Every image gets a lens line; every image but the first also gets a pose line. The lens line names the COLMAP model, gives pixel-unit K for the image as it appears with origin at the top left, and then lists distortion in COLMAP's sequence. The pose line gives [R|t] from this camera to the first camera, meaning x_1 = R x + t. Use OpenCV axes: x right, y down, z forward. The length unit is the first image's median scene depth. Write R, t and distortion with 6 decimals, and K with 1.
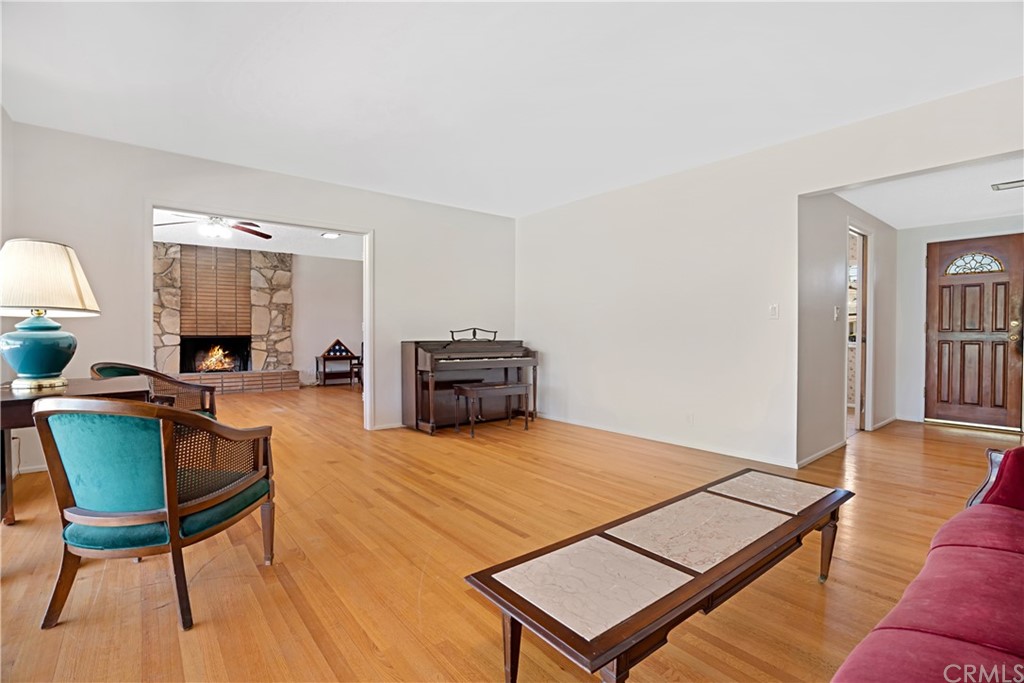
lens RADIAL K [[476.3, 0, 511.0], [0, 476.3, 341.9], [0, 0, 1]] dist [-0.052637, 0.018486]
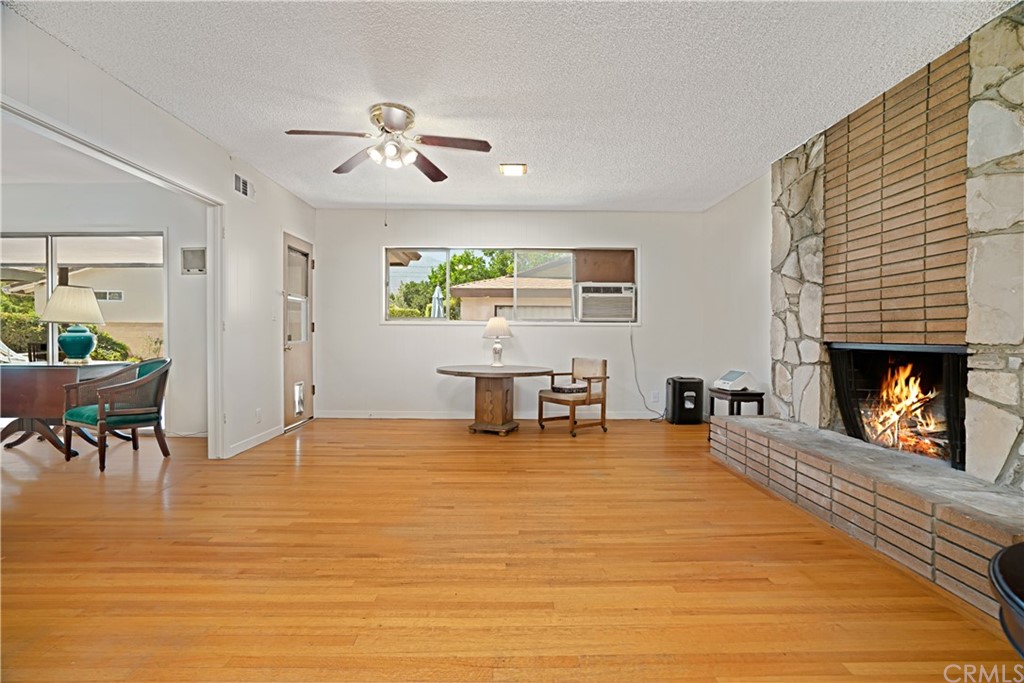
lens RADIAL K [[476.3, 0, 511.0], [0, 476.3, 341.9], [0, 0, 1]] dist [-0.052637, 0.018486]
pose [[-0.621743, 0.008794, -0.783172, -0.186258], [-0.018079, 0.999509, 0.025575, -0.019535], [0.783012, 0.030060, -0.621279, 1.025873]]
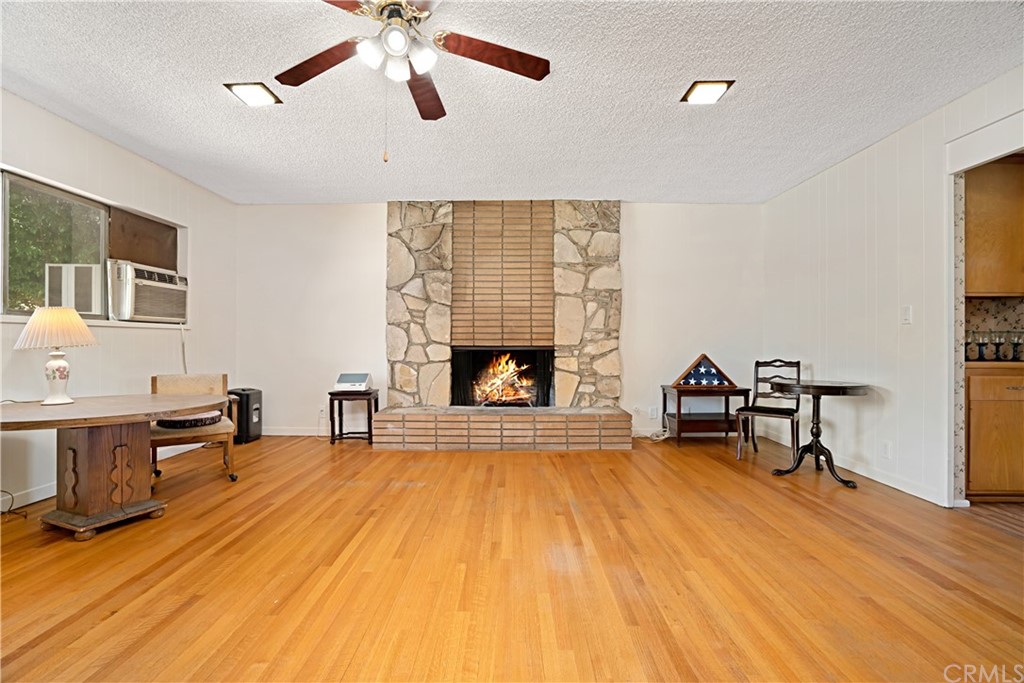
lens RADIAL K [[476.3, 0, 511.0], [0, 476.3, 341.9], [0, 0, 1]] dist [-0.052637, 0.018486]
pose [[0.770907, 0.000598, -0.636947, -0.234455], [-0.011701, 0.999844, -0.013224, -0.011344], [0.636840, 0.017647, 0.770794, 0.547270]]
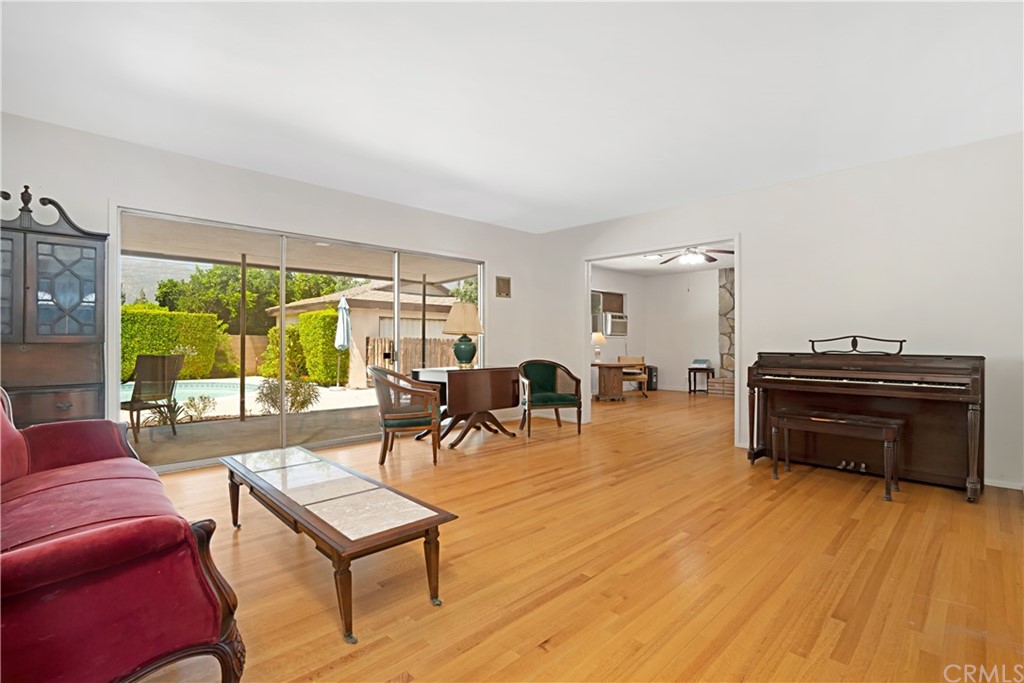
lens RADIAL K [[476.3, 0, 511.0], [0, 476.3, 341.9], [0, 0, 1]] dist [-0.052637, 0.018486]
pose [[0.086679, -0.004373, -0.996227, 0.381984], [-0.017981, 0.999821, -0.005953, -0.004679], [0.996074, 0.018429, 0.086585, 0.300404]]
